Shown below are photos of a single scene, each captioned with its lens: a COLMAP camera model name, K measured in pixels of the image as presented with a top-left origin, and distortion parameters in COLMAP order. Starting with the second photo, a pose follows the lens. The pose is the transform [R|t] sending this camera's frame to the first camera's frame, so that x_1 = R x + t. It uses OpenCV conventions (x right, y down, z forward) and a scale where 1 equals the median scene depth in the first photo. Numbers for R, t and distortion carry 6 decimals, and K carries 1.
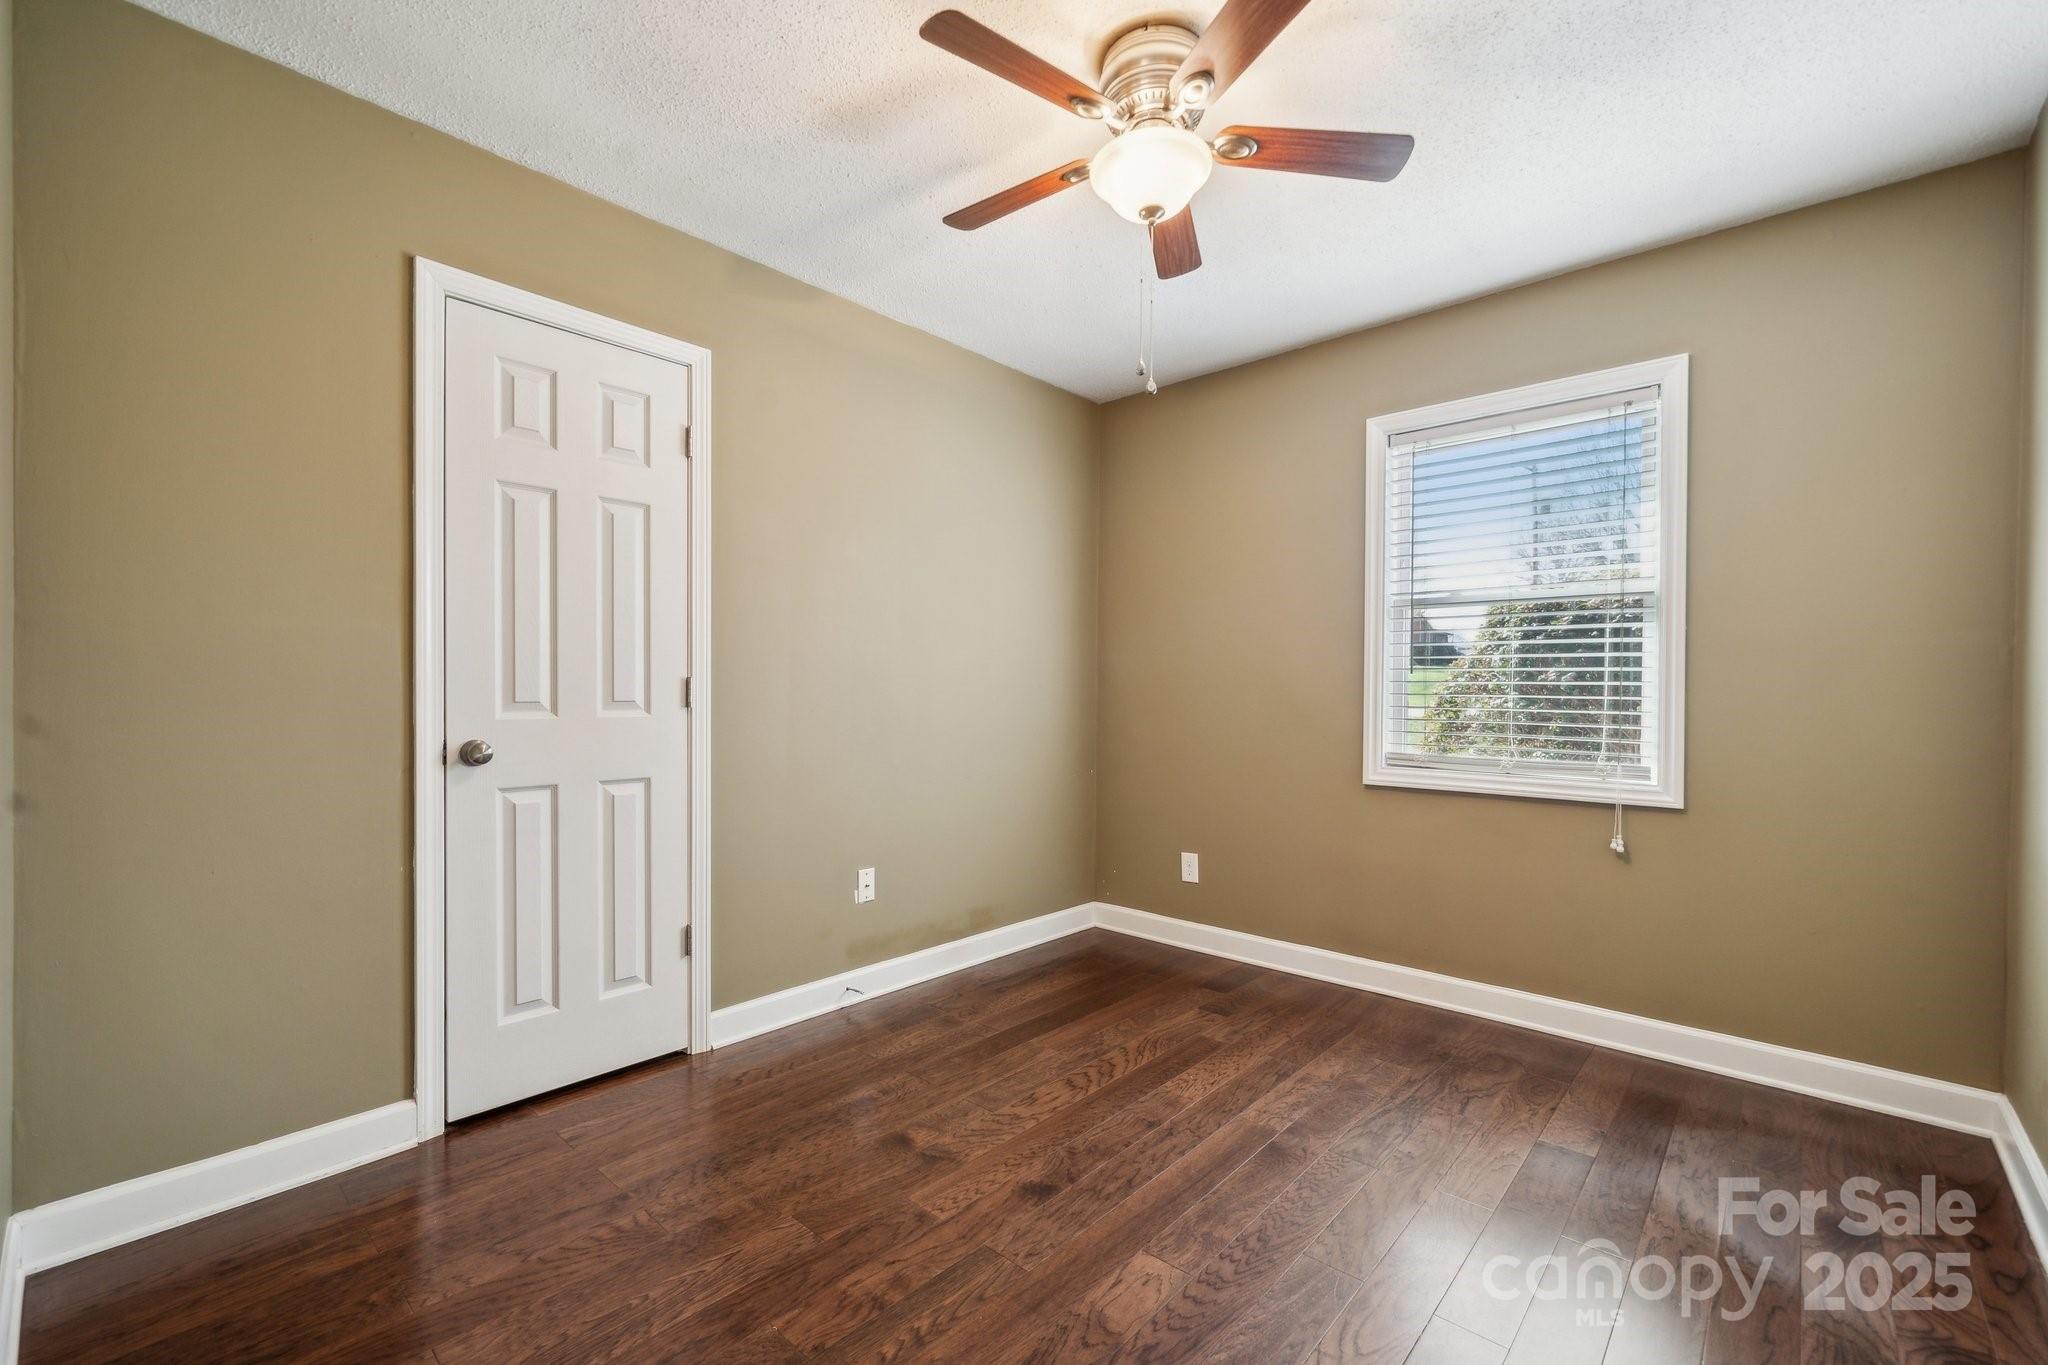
lens RADIAL K [[842.6, 0, 1034.4], [0, 842.6, 696.5], [0, 0, 1]] dist [-0.001101, 0.000309]
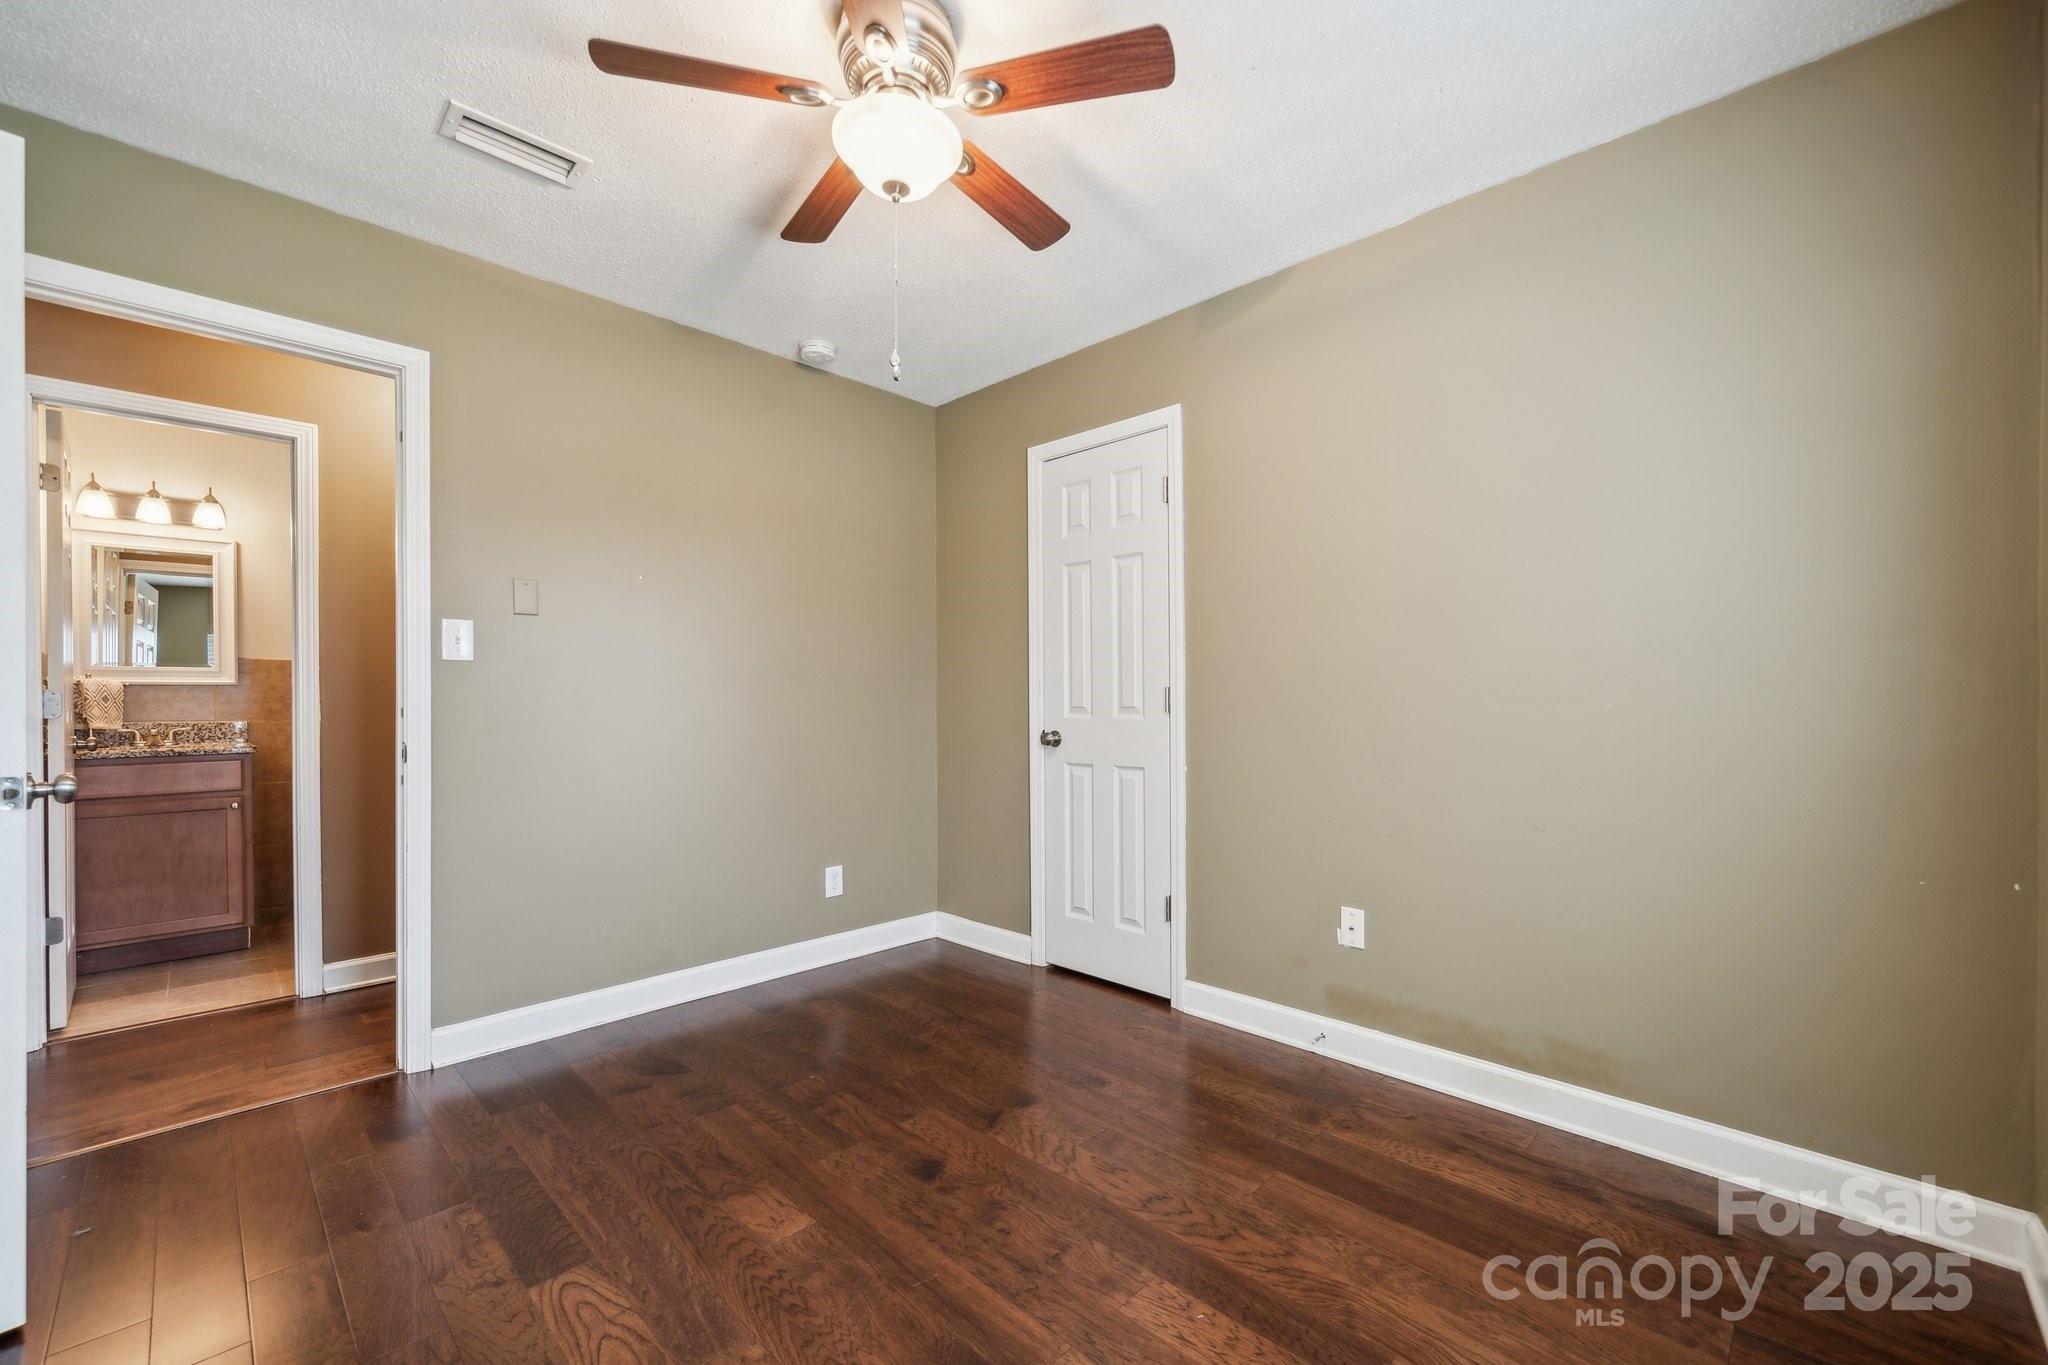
lens RADIAL K [[814.2, 0, 1033.3], [0, 814.2, 701.7], [0, 0, 1]] dist [0.000242, 0.000232]
pose [[-0.028267, -0.002374, -0.999598, 0.778731], [0.001132, 0.999996, -0.002407, -0.000176], [0.999600, -0.001200, -0.028264, 0.880511]]
